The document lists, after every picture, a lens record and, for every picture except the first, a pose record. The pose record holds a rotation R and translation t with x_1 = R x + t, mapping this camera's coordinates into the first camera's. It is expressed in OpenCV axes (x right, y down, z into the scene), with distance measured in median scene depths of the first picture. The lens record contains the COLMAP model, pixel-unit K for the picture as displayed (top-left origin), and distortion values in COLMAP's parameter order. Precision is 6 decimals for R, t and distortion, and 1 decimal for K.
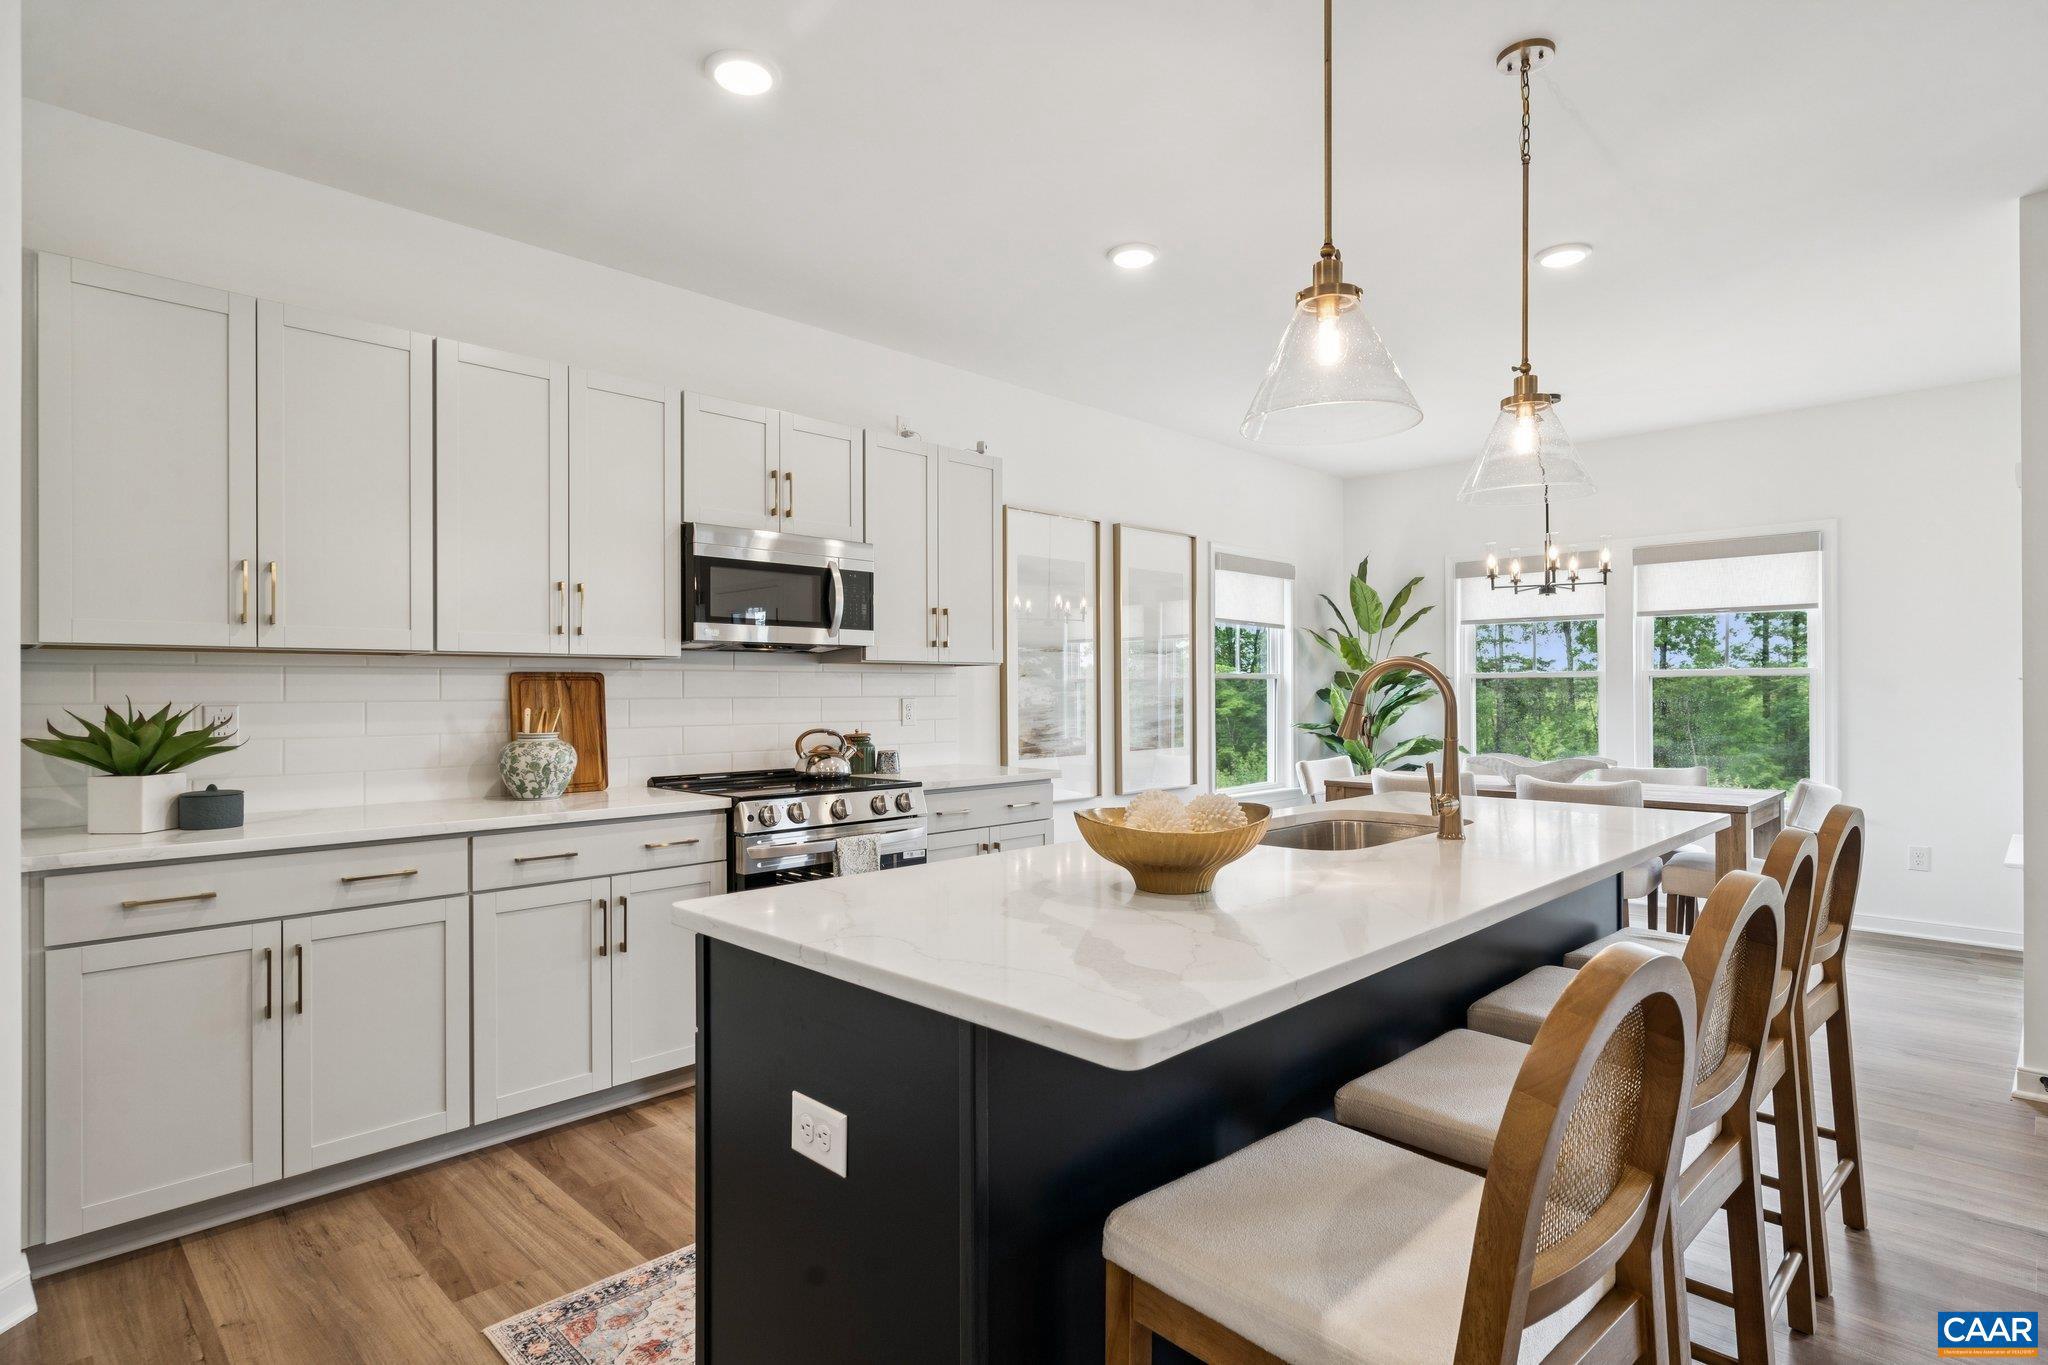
lens RADIAL K [[1053.7, 0, 1013.8], [0, 1053.7, 693.6], [0, 0, 1]] dist [0.002300, 0.000172]
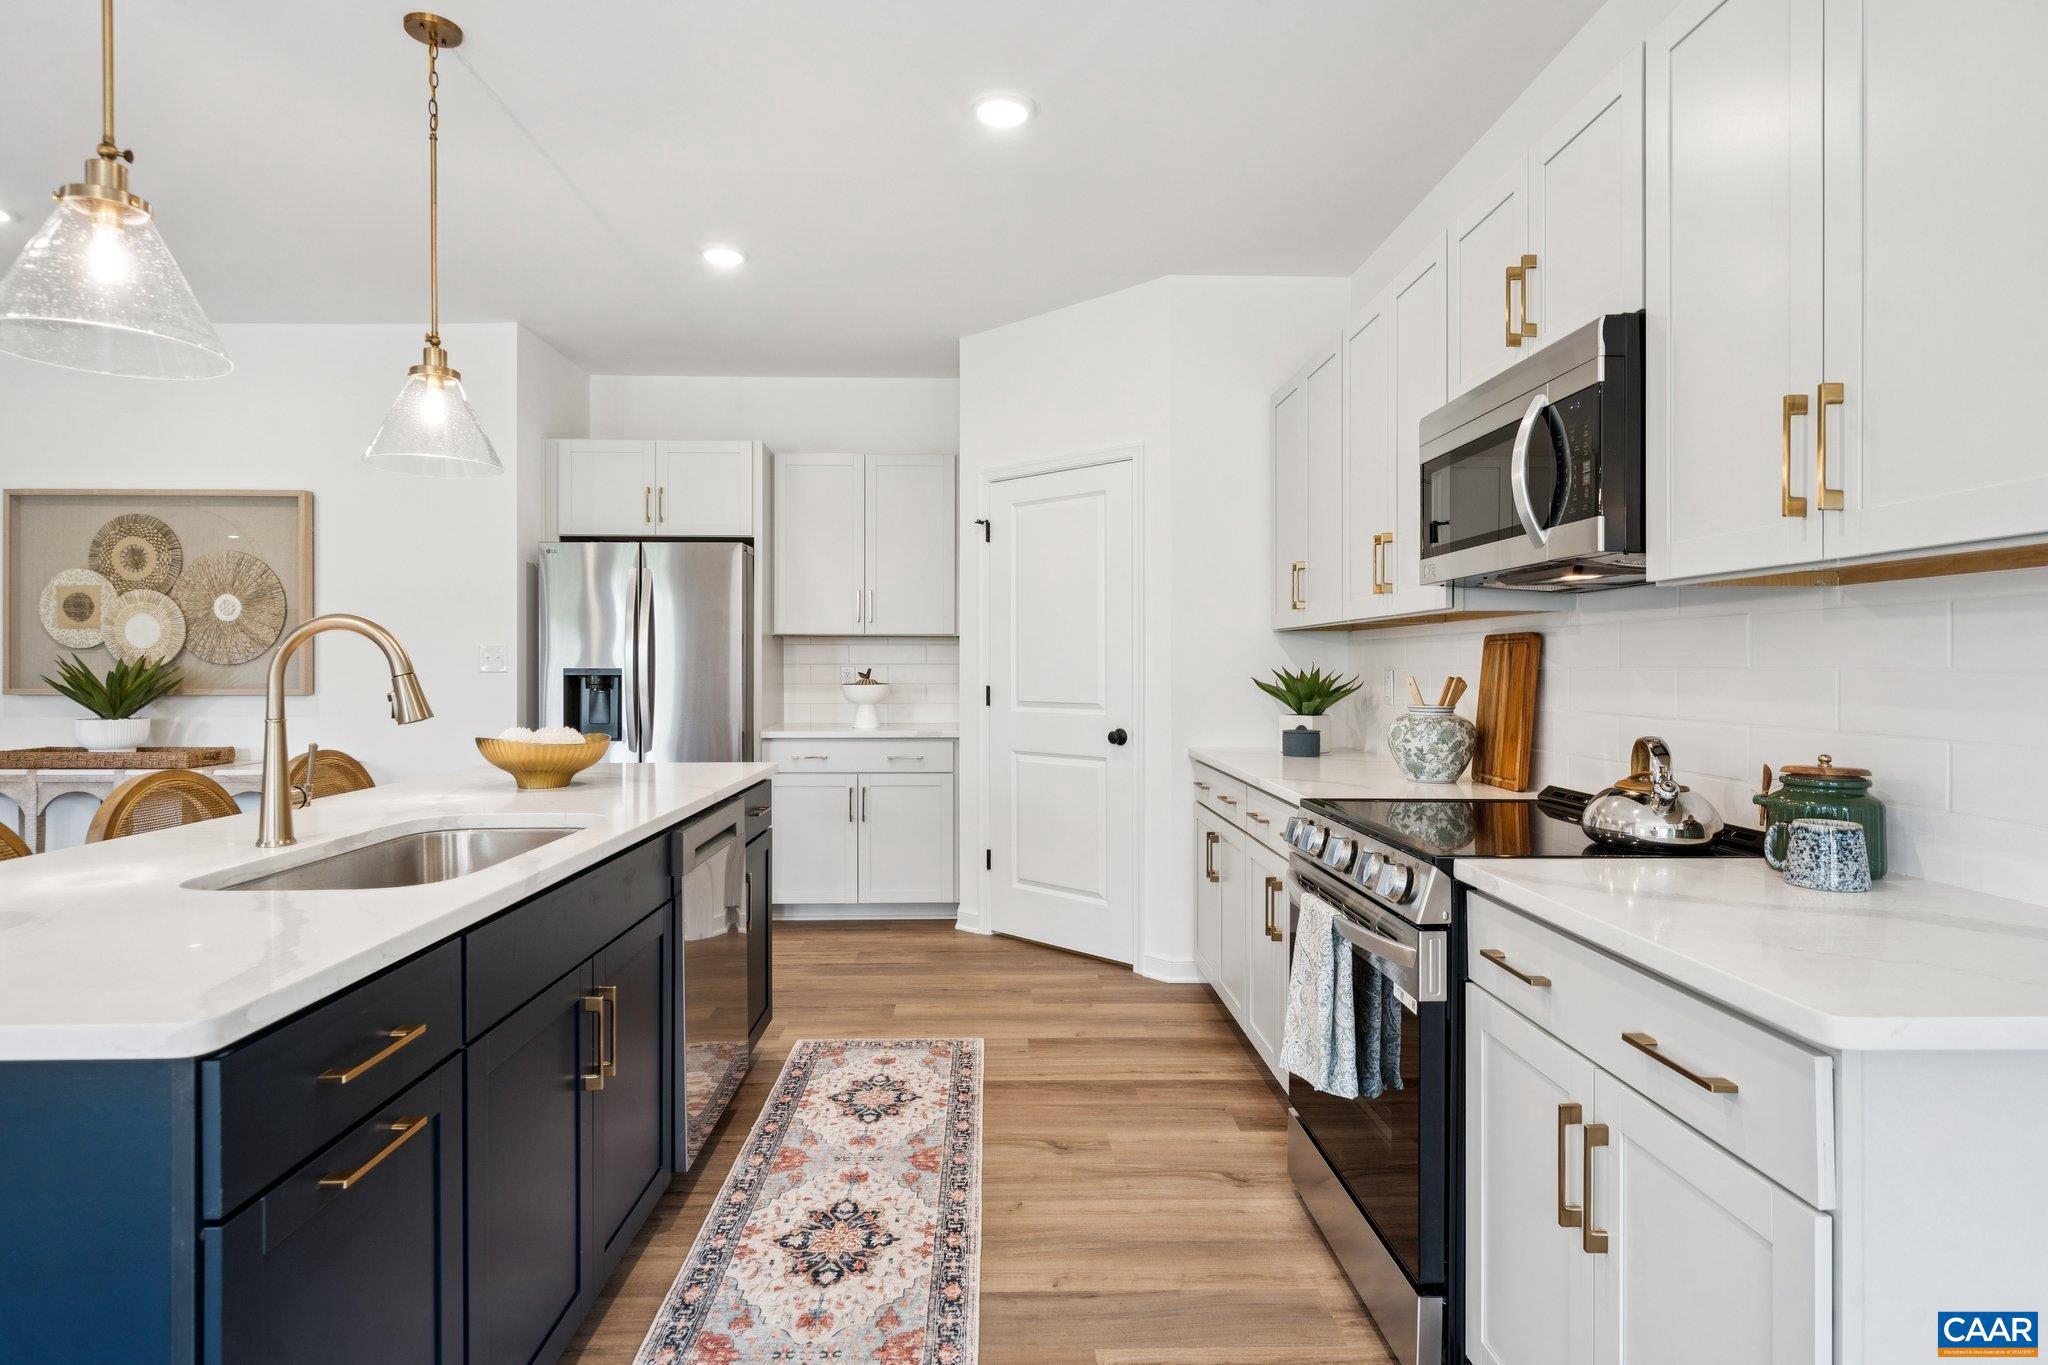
lens RADIAL K [[1087.2, 0, 1024.0], [0, 1087.2, 682.5], [0, 0, 1]] dist [-0.000440, -0.000314]
pose [[-0.694048, 0.016667, -0.719736, 0.207368], [0.000701, 0.999747, 0.022475, -0.001302], [0.719929, 0.015094, -0.693884, 0.672212]]
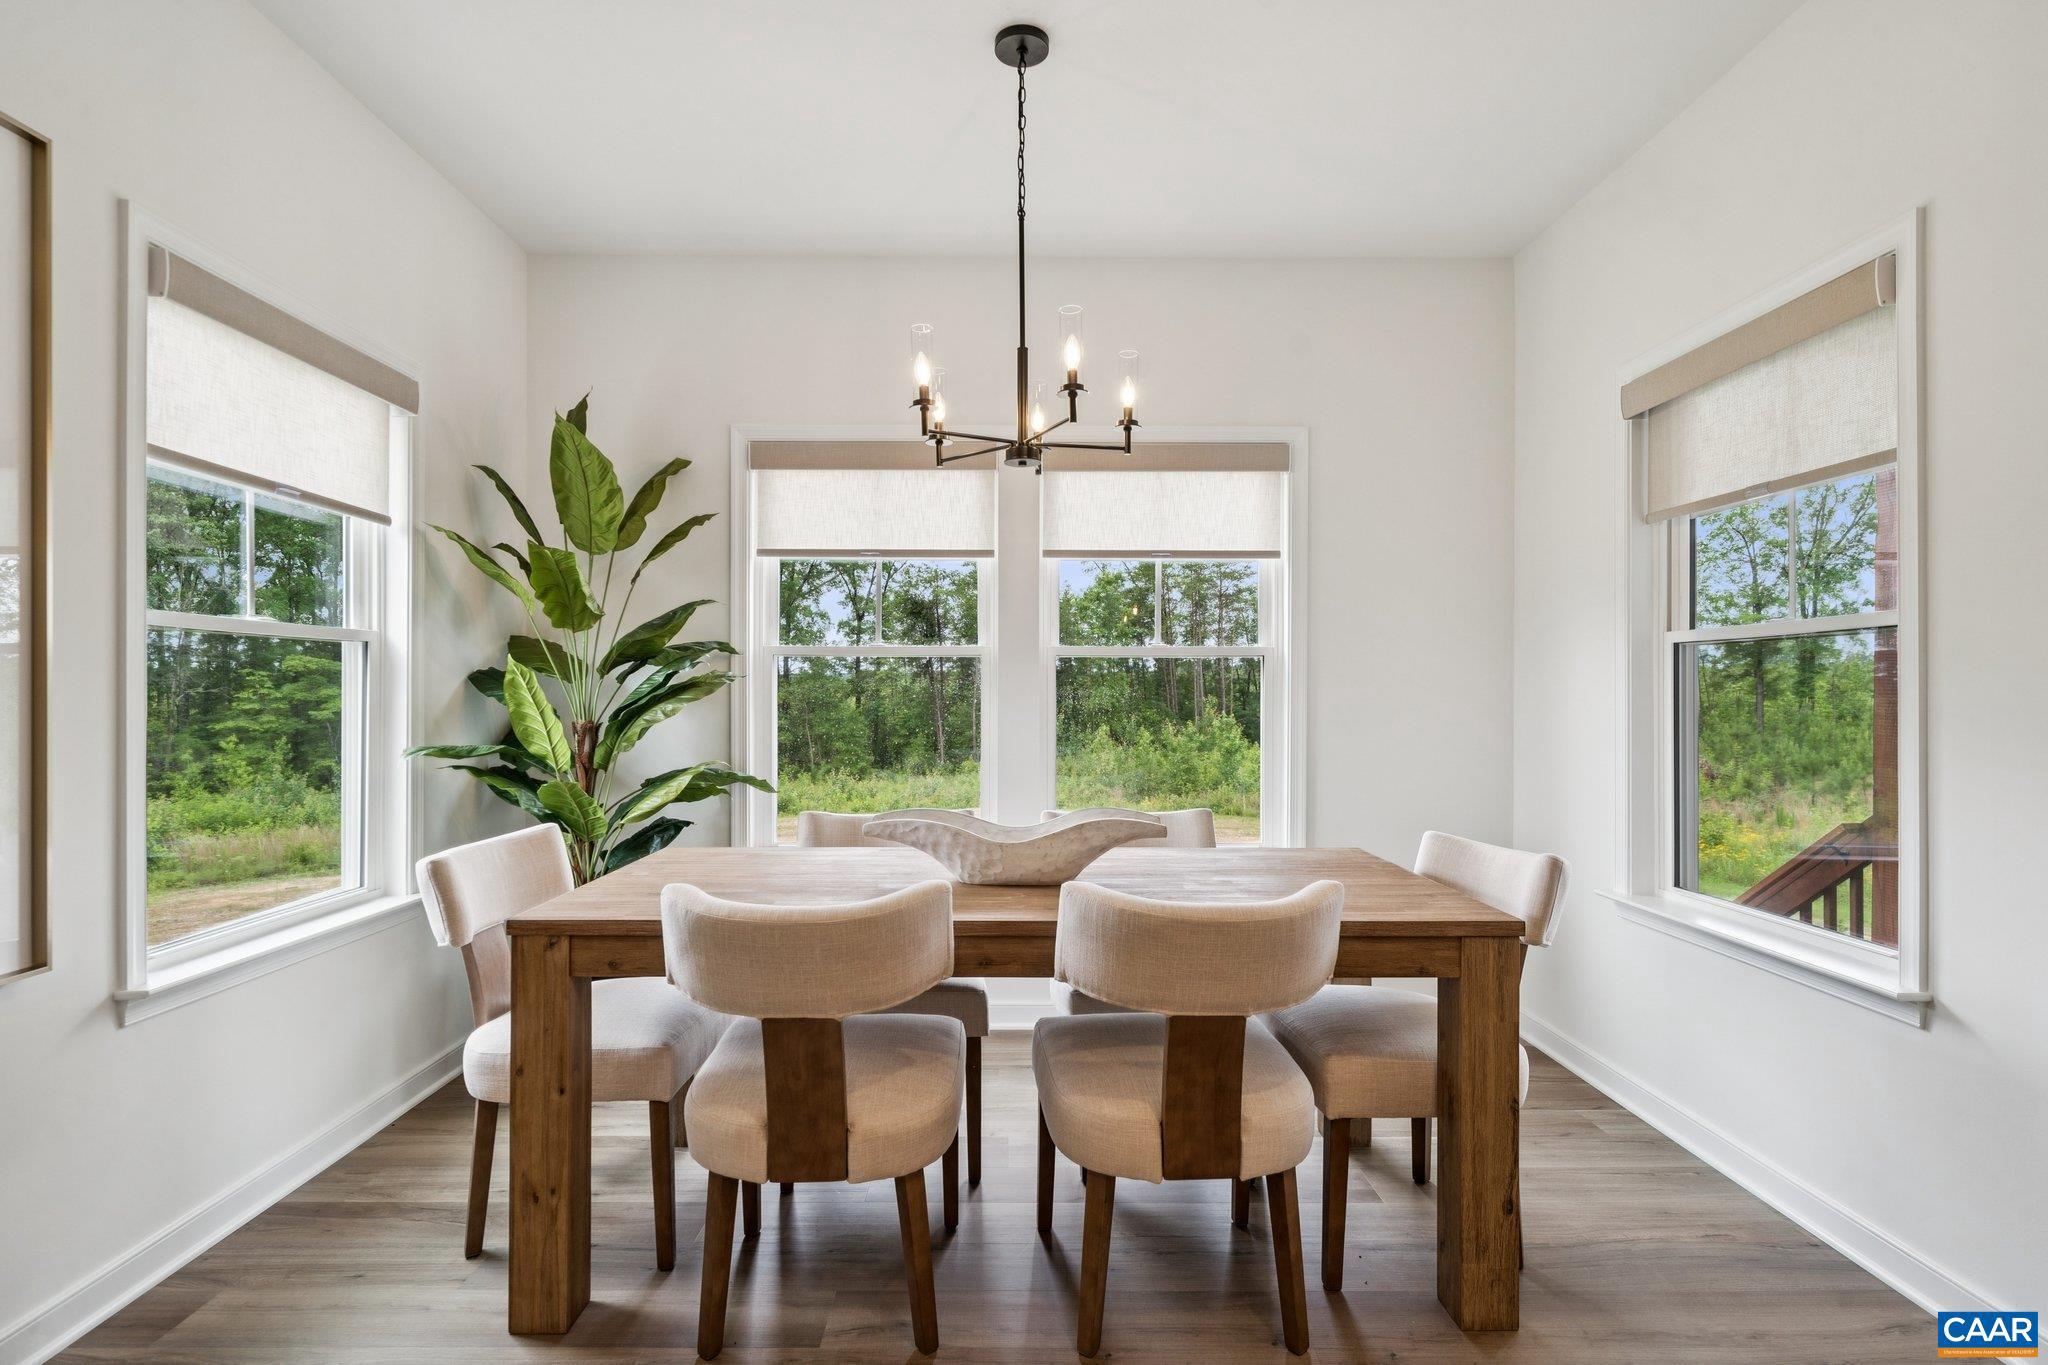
lens RADIAL K [[1042.5, 0, 1020.4], [0, 1042.5, 688.6], [0, 0, 1]] dist [0.003724, 0.000733]
pose [[0.708624, 0.008325, 0.705537, 0.144608], [-0.003689, 0.999960, -0.008094, 0.007150], [-0.705576, 0.003133, 0.708627, 0.537133]]
